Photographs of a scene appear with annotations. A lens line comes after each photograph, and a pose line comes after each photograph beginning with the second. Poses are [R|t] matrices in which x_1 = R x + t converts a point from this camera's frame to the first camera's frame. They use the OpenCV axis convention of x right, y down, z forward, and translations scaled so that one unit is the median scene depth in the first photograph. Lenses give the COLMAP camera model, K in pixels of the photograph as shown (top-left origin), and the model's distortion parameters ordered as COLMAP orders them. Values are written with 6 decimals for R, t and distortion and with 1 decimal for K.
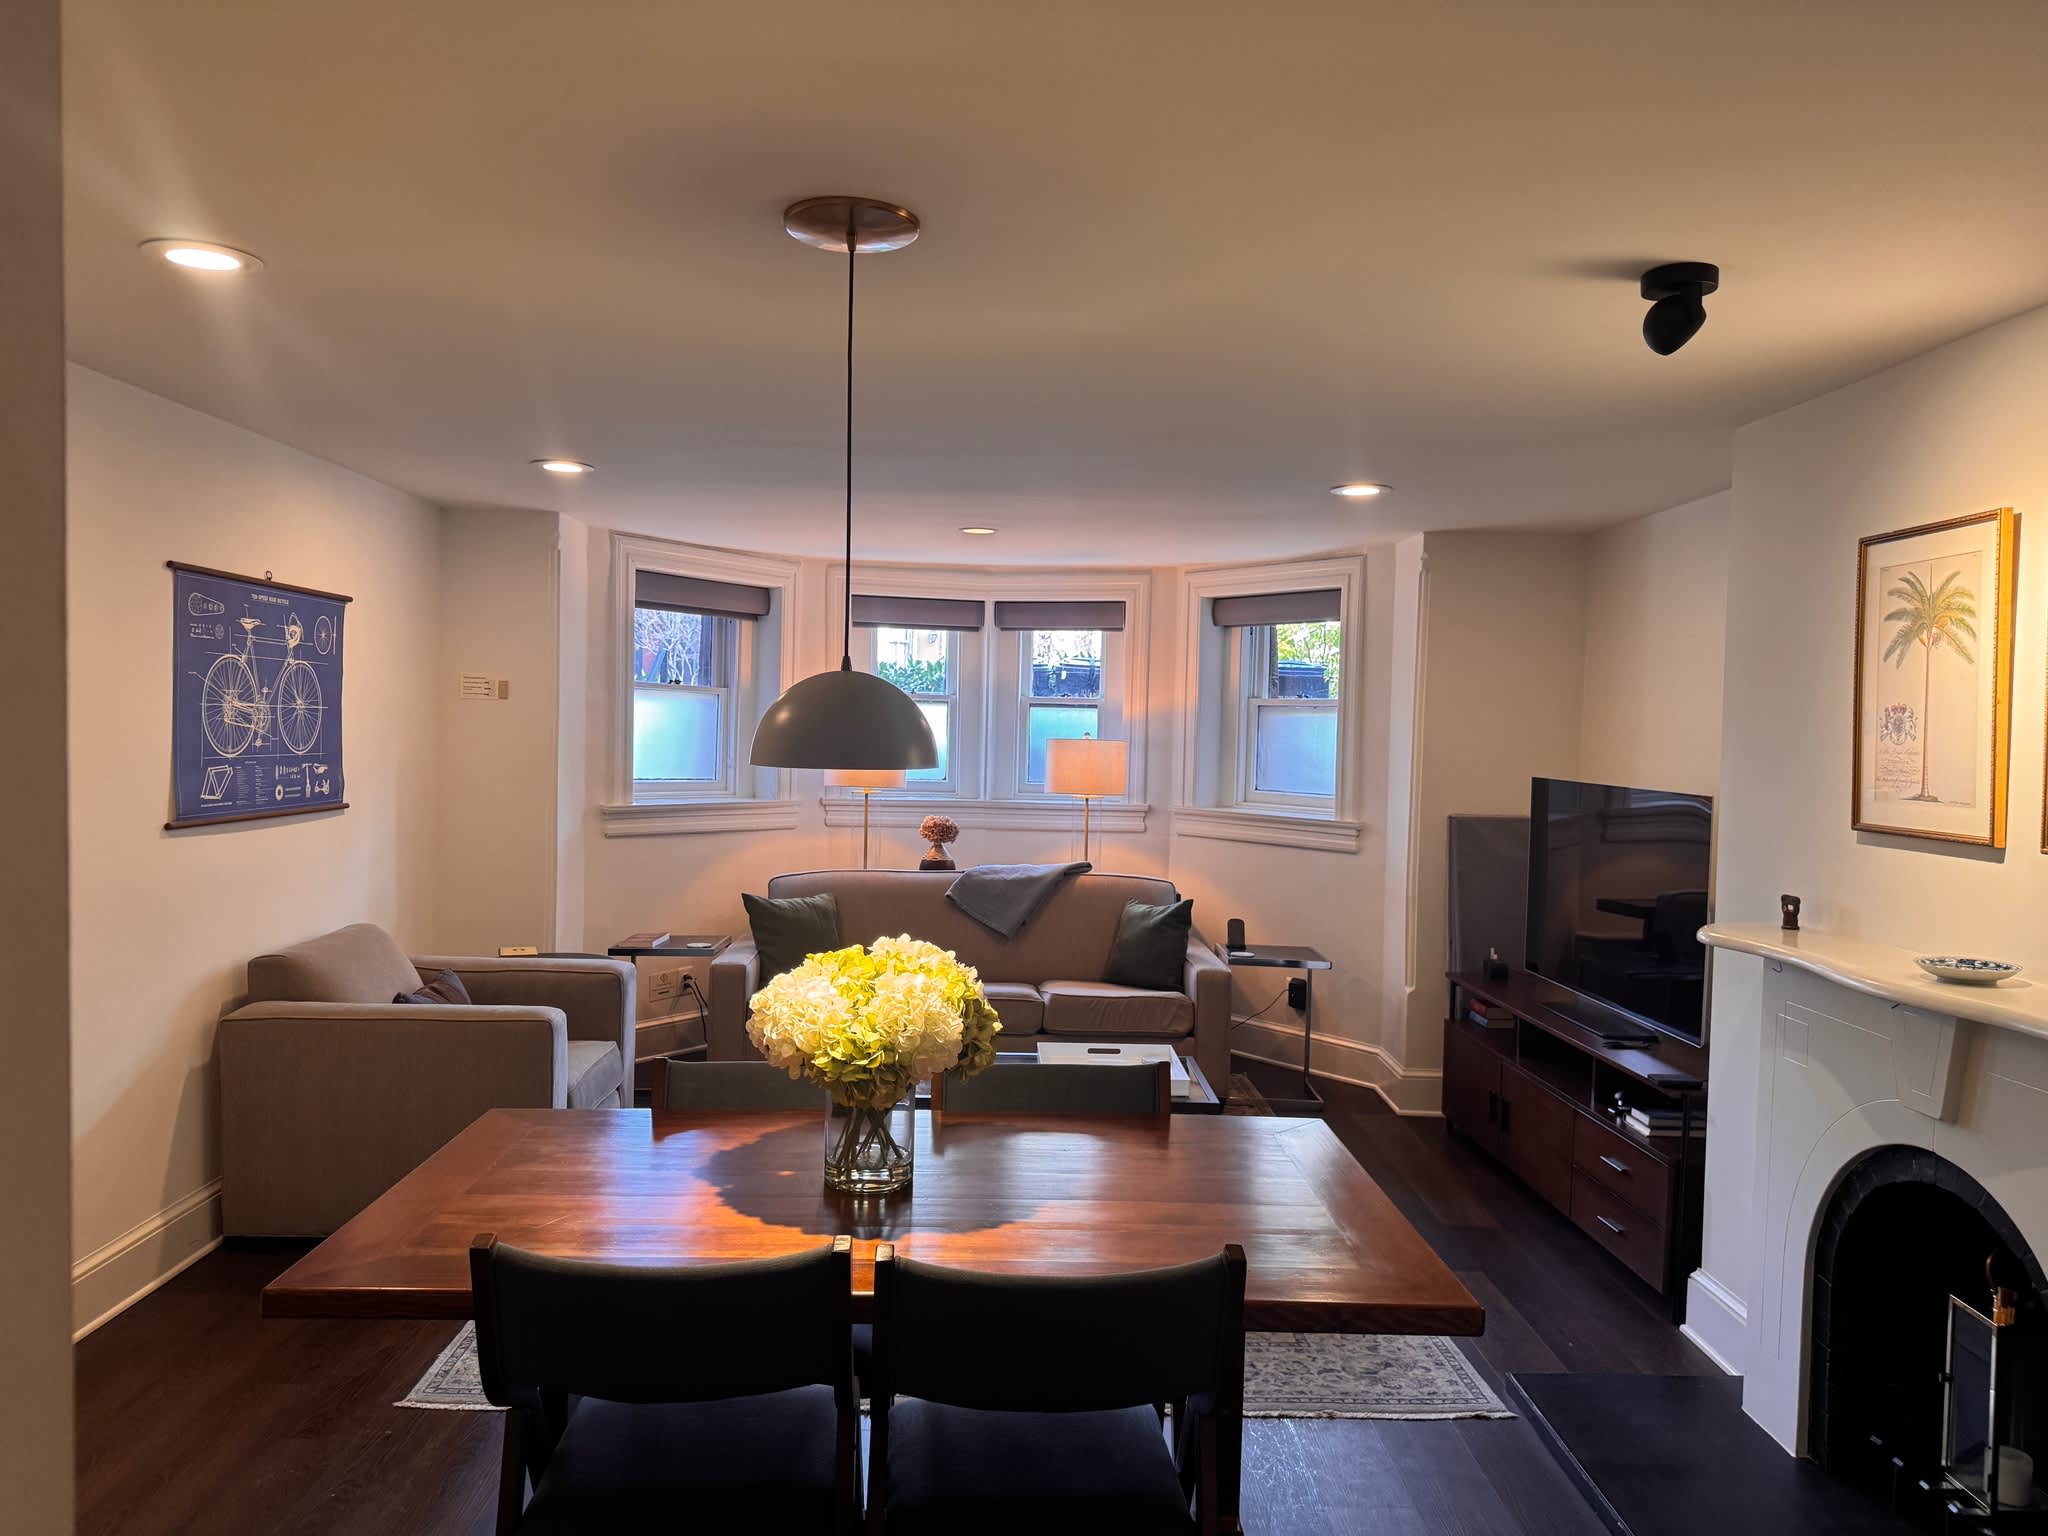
lens RADIAL K [[1437.4, 0, 1036.6], [0, 1437.4, 776.5], [0, 0, 1]] dist [0.082263, -0.050511]
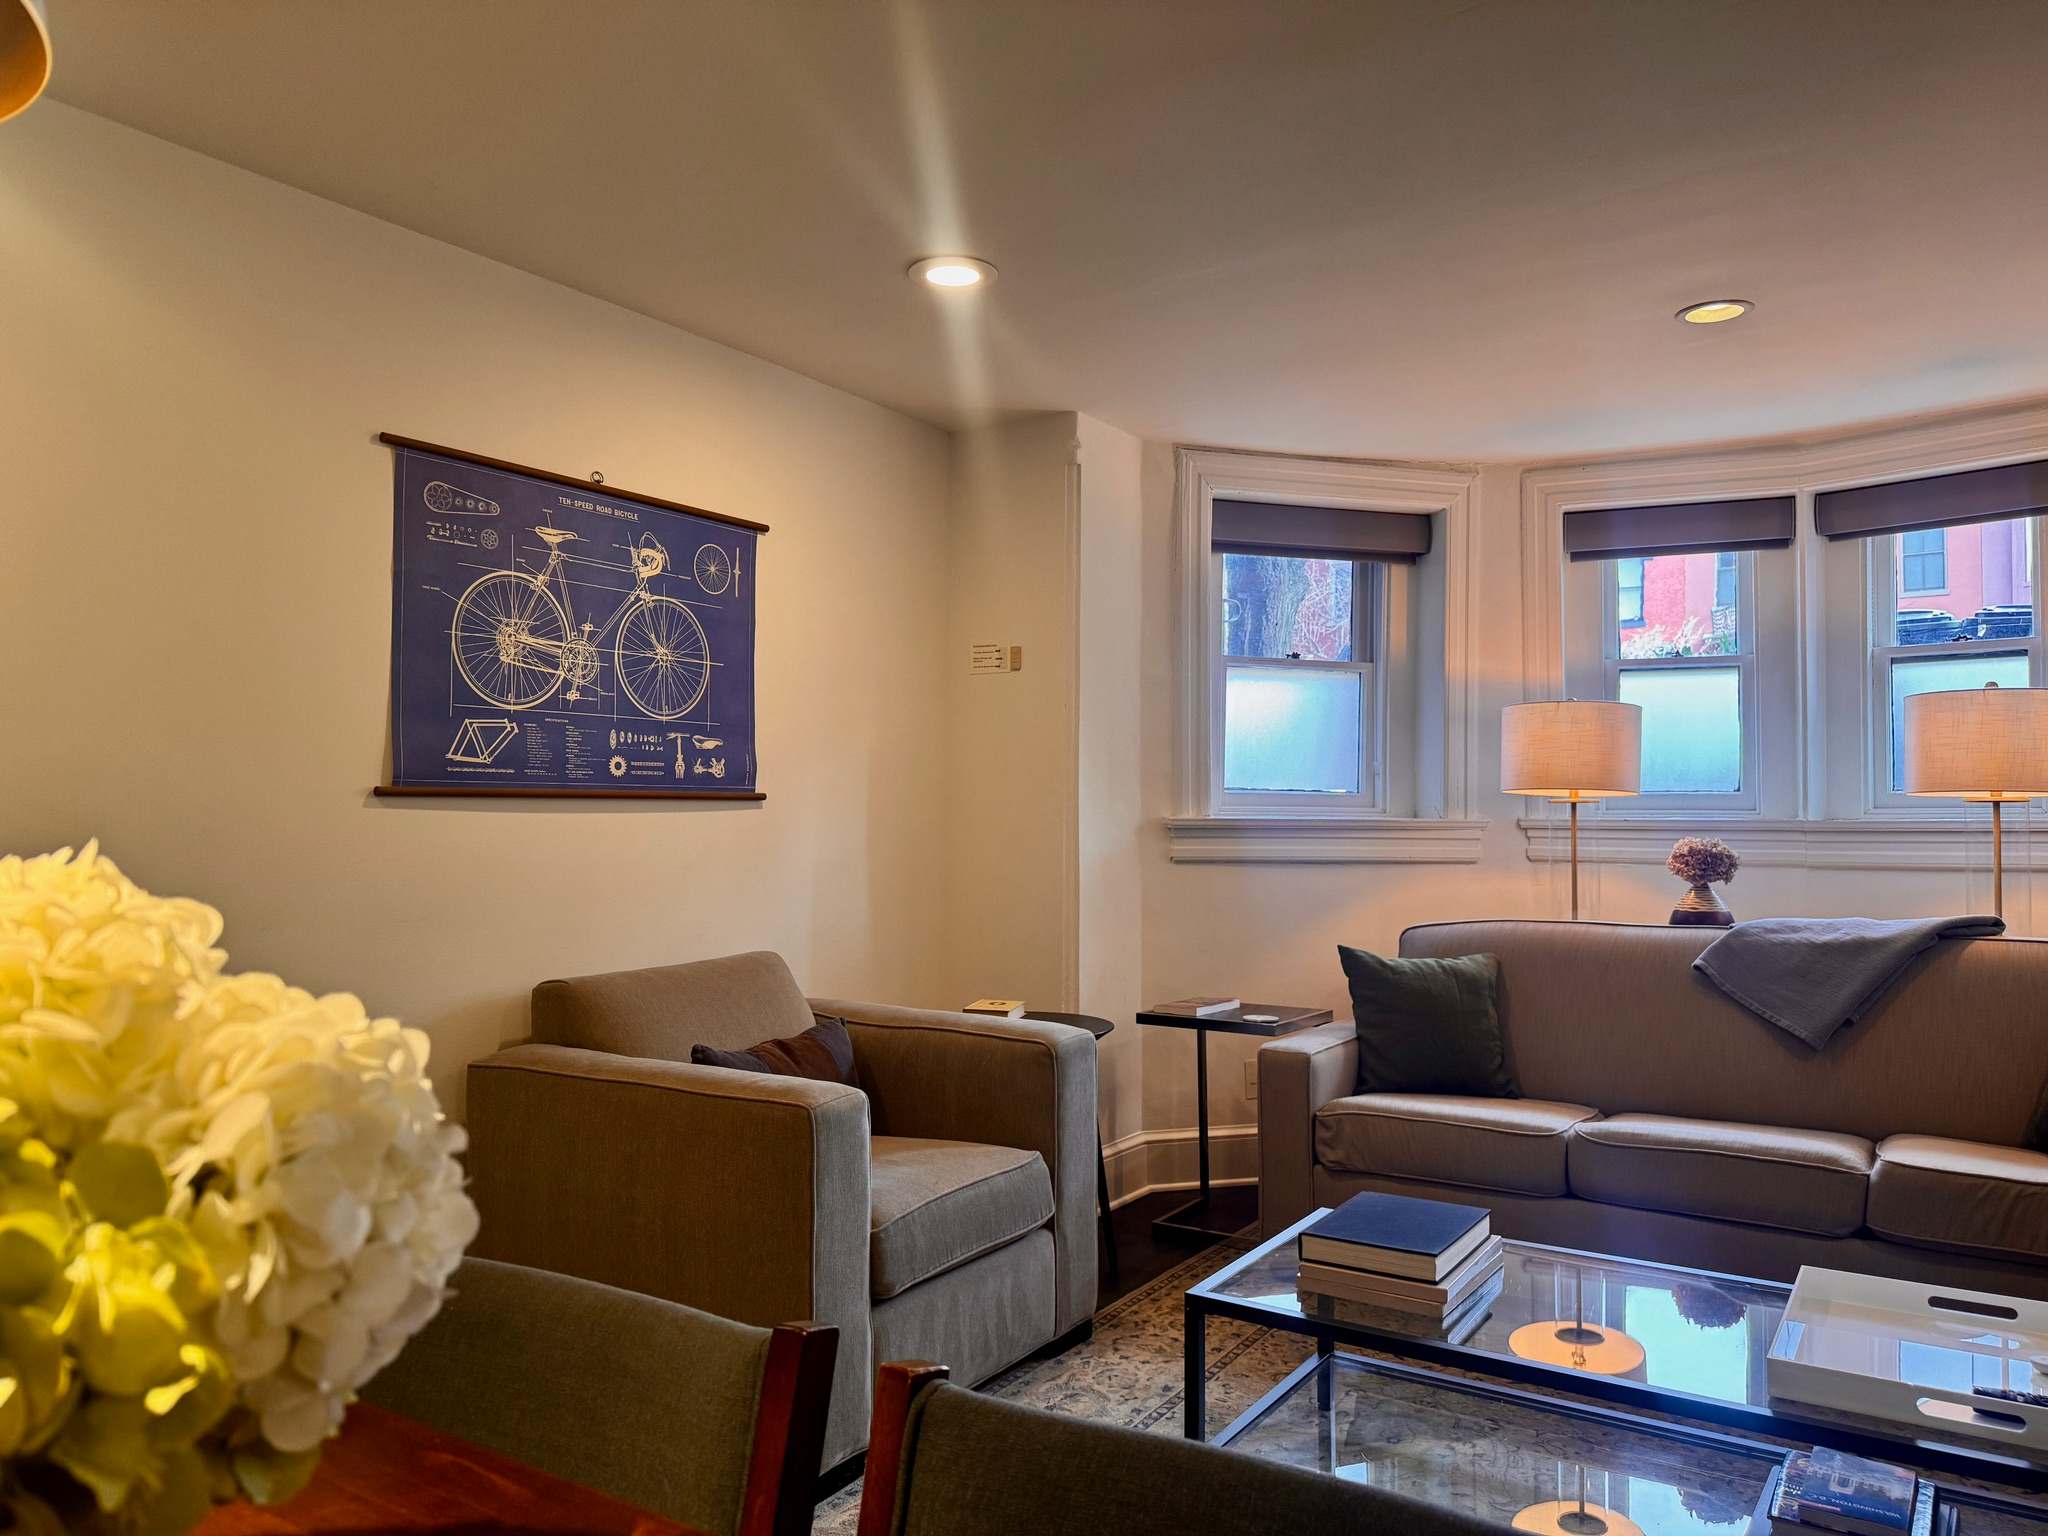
lens RADIAL K [[1437.4, 0, 1051.8], [0, 1437.4, 773.8], [0, 0, 1]] dist [0.082263, -0.050511]
pose [[0.822623, -0.038599, -0.567276, 0.068258], [-0.000898, 0.997604, -0.069182, 0.051368], [0.568587, 0.057420, 0.820617, 0.401957]]
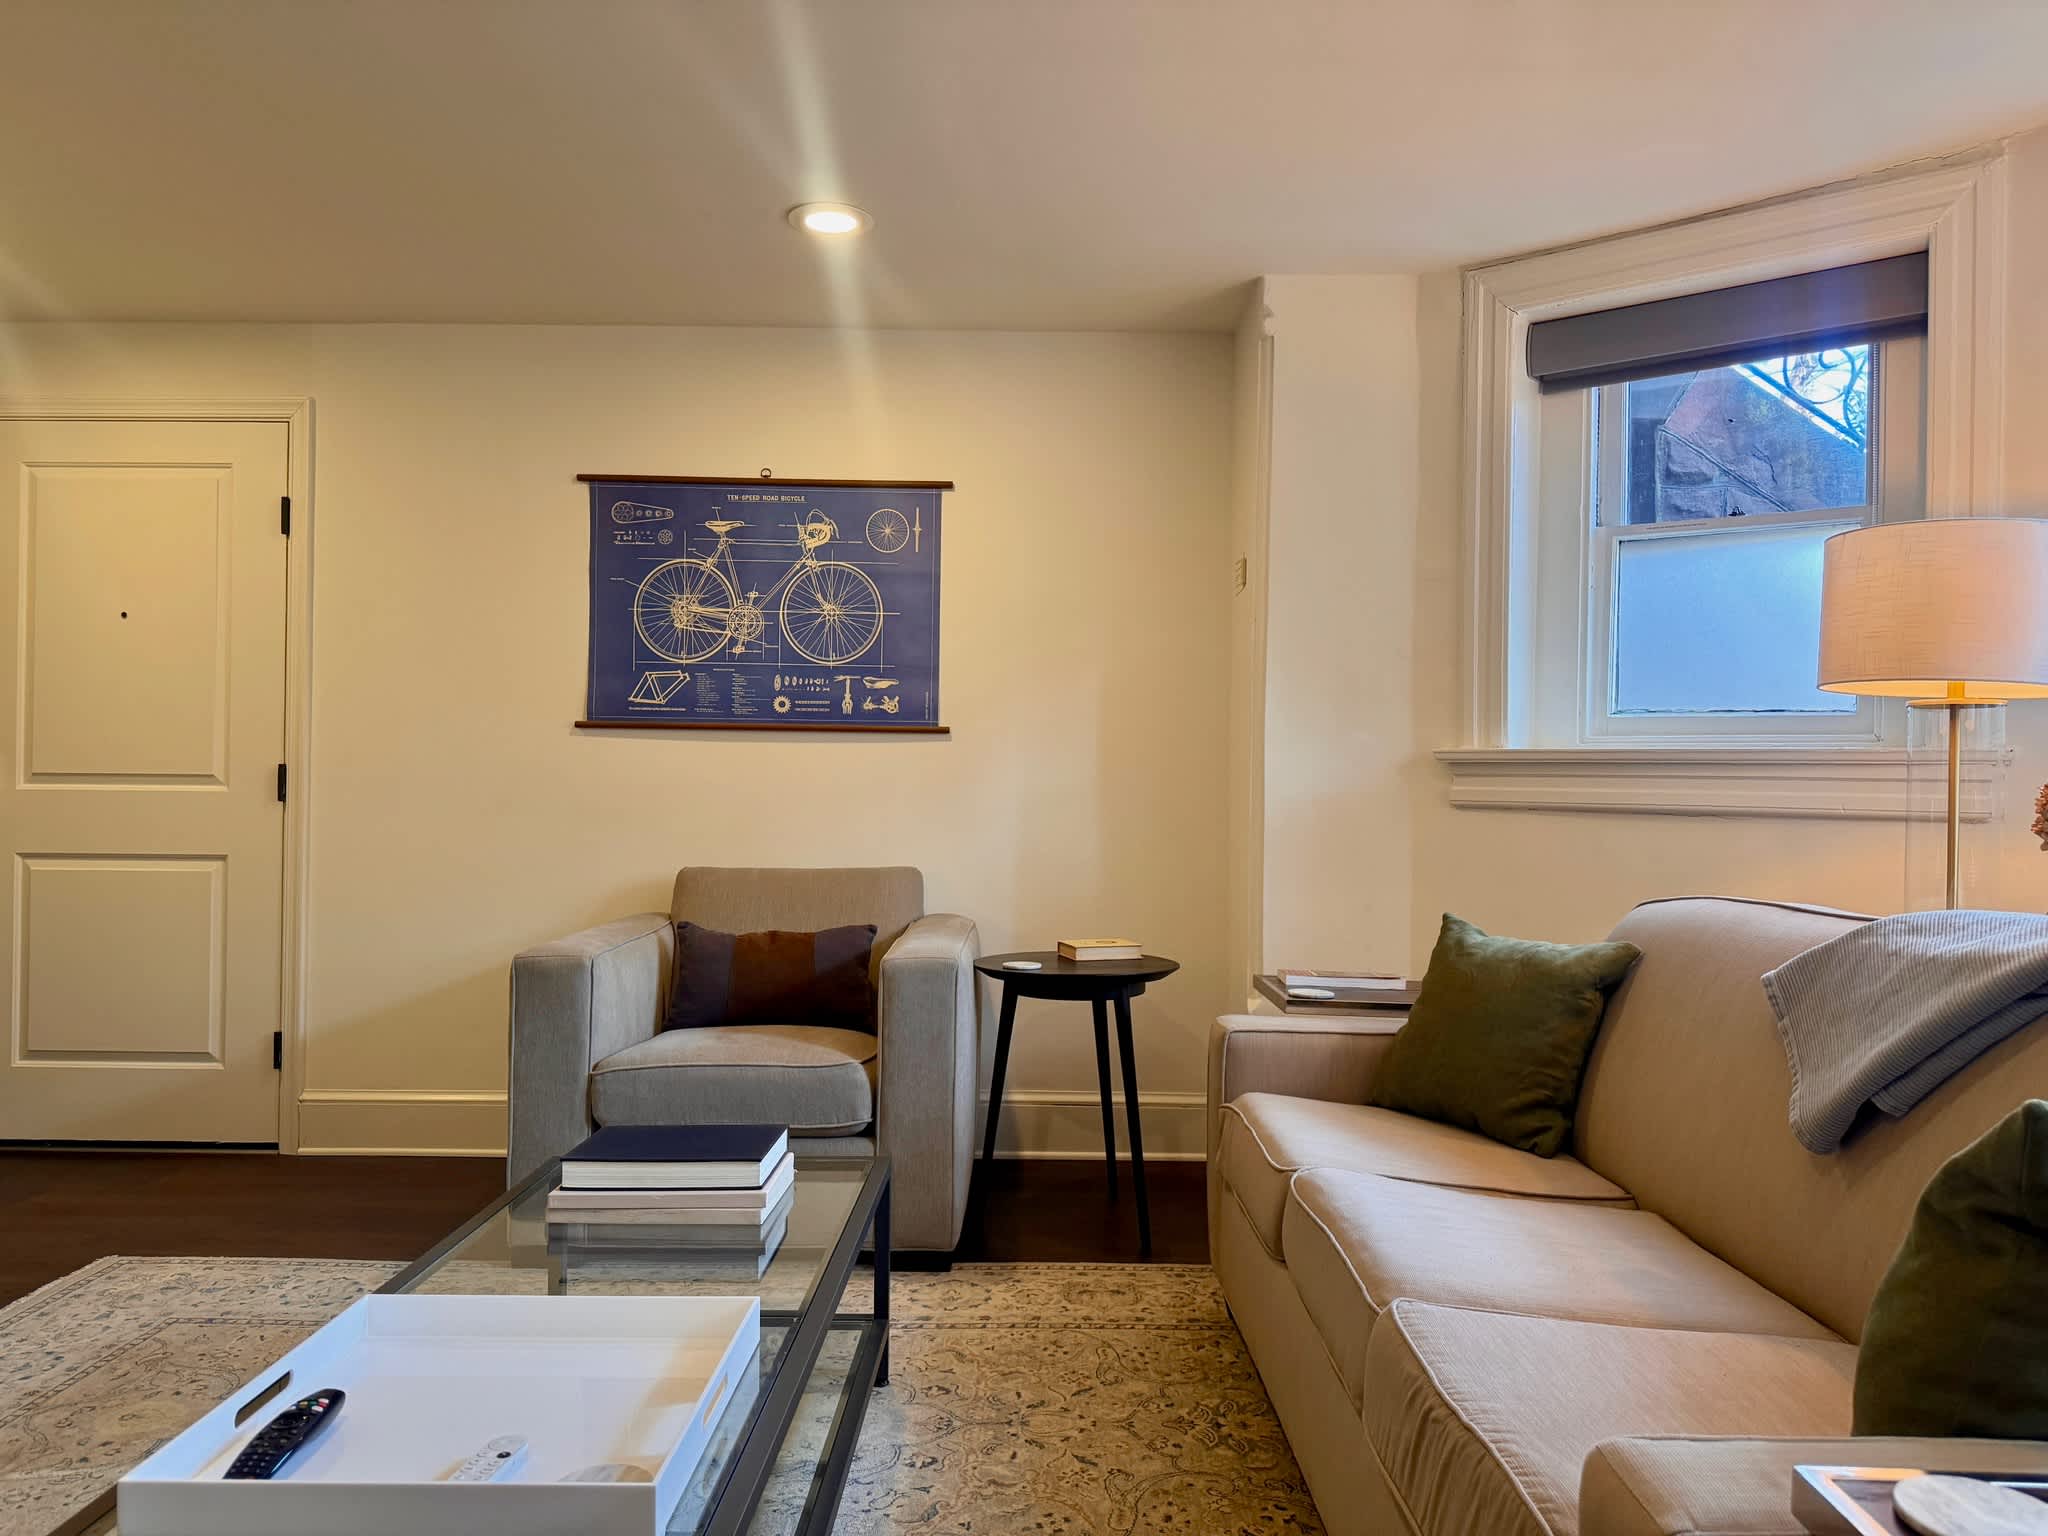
lens RADIAL K [[1437.4, 0, 1015.5], [0, 1437.4, 777.9], [0, 0, 1]] dist [0.082263, -0.050511]
pose [[-0.040783, -0.036680, -0.998495, 0.299896], [-0.049924, 0.998153, -0.034628, 0.063366], [0.997920, 0.048437, -0.042538, 0.924238]]
